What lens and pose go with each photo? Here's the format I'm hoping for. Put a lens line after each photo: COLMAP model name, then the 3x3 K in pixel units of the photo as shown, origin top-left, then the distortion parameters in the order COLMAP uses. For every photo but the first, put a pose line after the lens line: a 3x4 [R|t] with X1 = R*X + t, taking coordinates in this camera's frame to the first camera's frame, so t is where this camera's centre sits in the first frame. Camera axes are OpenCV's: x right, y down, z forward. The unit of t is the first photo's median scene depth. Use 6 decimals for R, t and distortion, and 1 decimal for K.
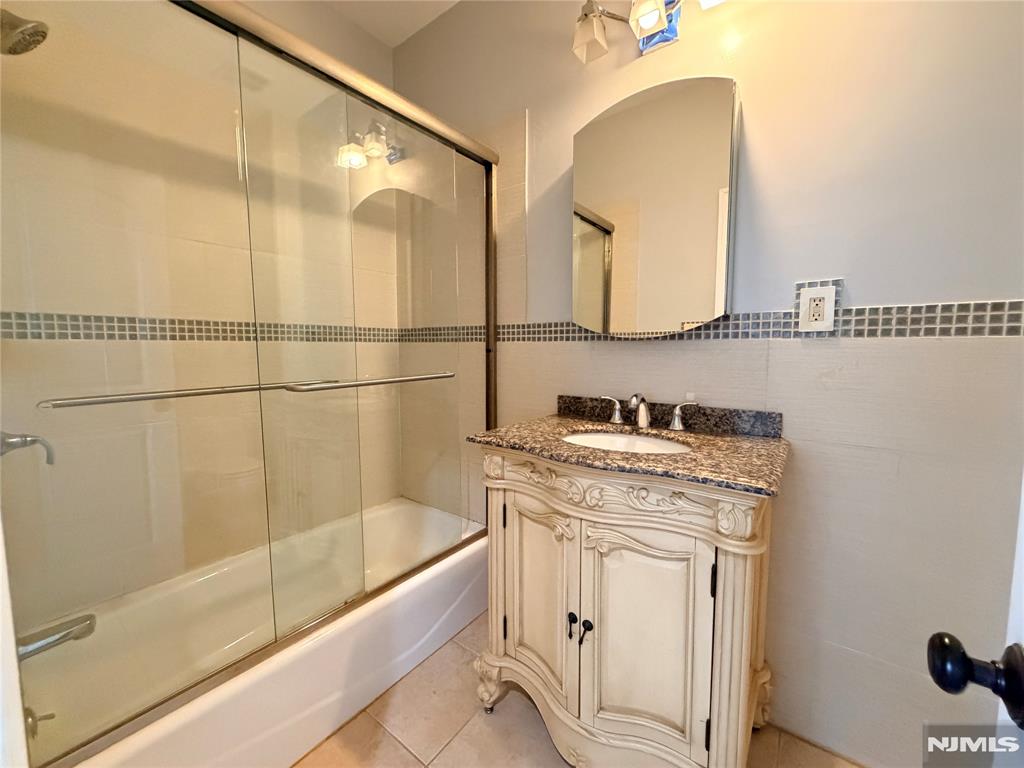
lens RADIAL K [[407.8, 0, 518.4], [0, 407.8, 379.4], [0, 0, 1]] dist [-0.001078, 0.000130]
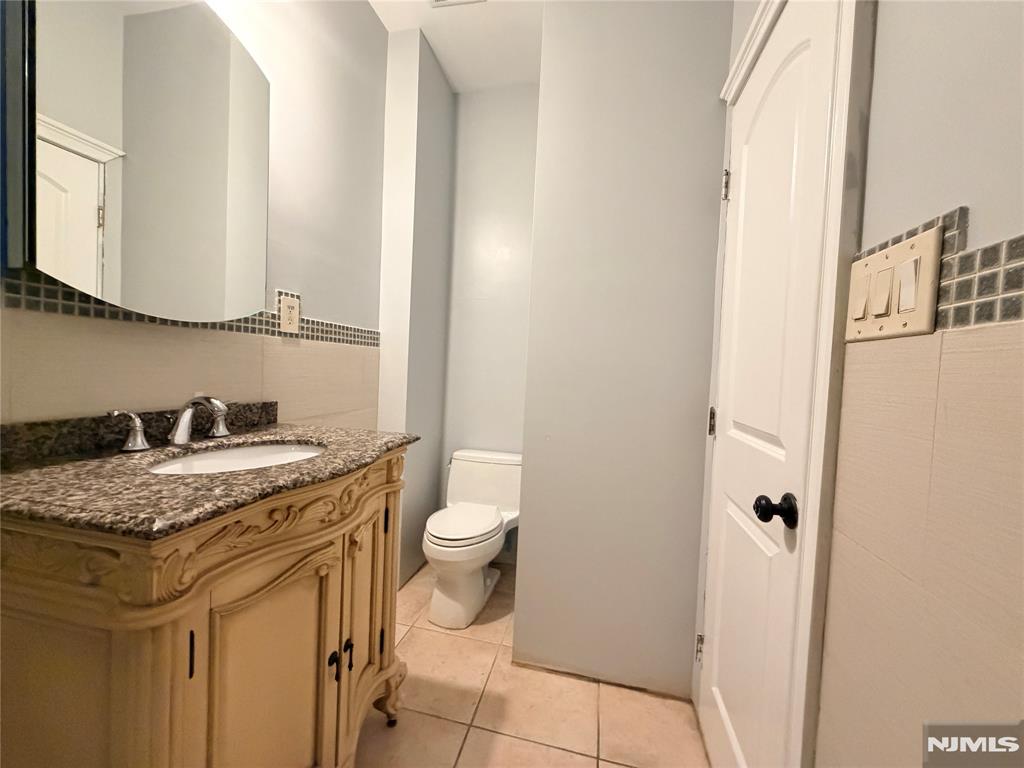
lens RADIAL K [[407.8, 0, 516.9], [0, 407.8, 384.2], [0, 0, 1]] dist [-0.001078, 0.000130]
pose [[-0.390478, -0.068113, 0.918089, -0.693024], [0.007491, 0.996991, 0.077152, -0.050006], [-0.920582, 0.037004, -0.388793, 0.827869]]
